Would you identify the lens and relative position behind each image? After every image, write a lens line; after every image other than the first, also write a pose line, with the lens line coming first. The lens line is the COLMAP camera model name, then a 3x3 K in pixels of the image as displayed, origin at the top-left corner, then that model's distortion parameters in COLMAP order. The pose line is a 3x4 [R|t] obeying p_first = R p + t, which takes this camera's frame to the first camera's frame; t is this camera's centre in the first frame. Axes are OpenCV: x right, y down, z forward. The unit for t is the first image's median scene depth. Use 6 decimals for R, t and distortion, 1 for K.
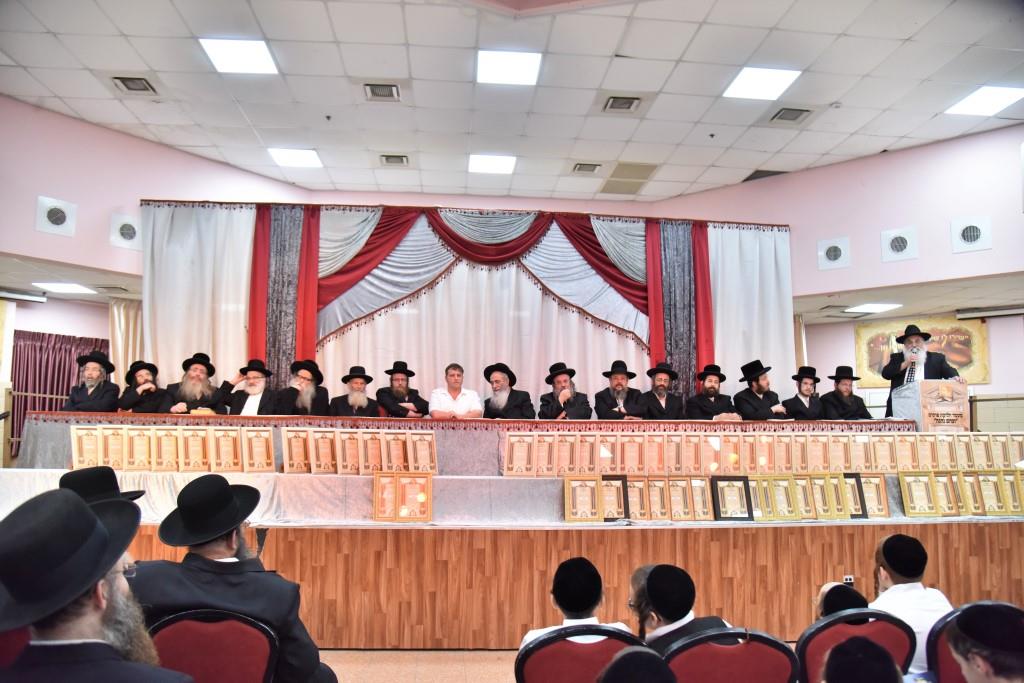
lens RADIAL K [[704.6, 0, 498.1], [0, 704.6, 353.9], [0, 0, 1]] dist [-0.085696, 0.034862]
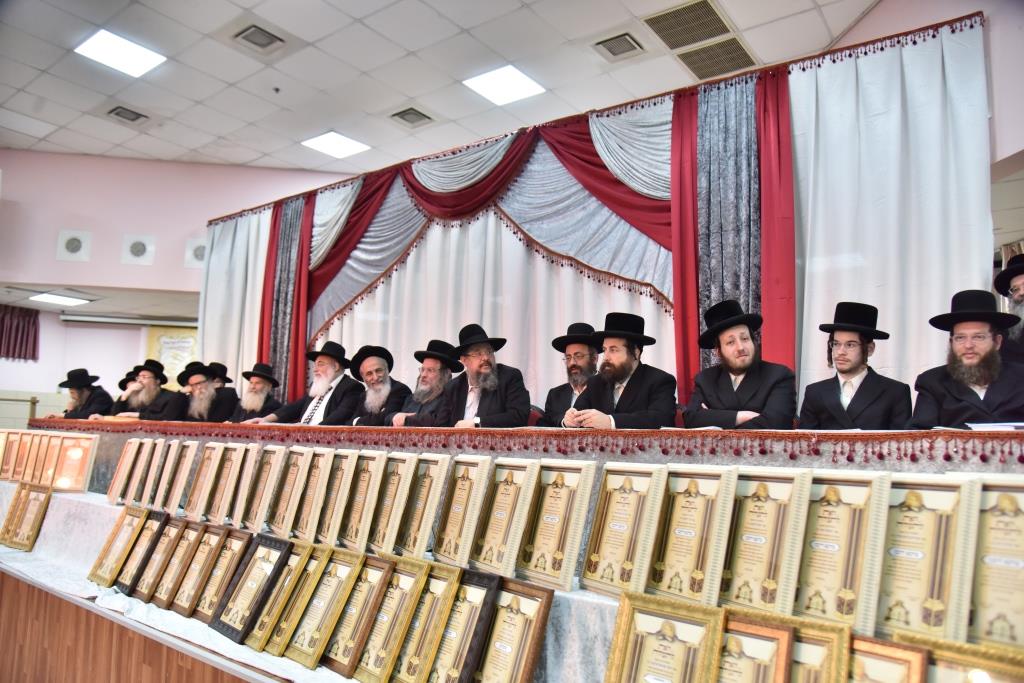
lens RADIAL K [[704.6, 0, 517.1], [0, 704.6, 351.8], [0, 0, 1]] dist [-0.085696, 0.034862]
pose [[0.751697, -0.070040, -0.655779, 0.497172], [0.042113, 0.997413, -0.058255, 0.055347], [0.658163, 0.016174, 0.752702, 0.491906]]
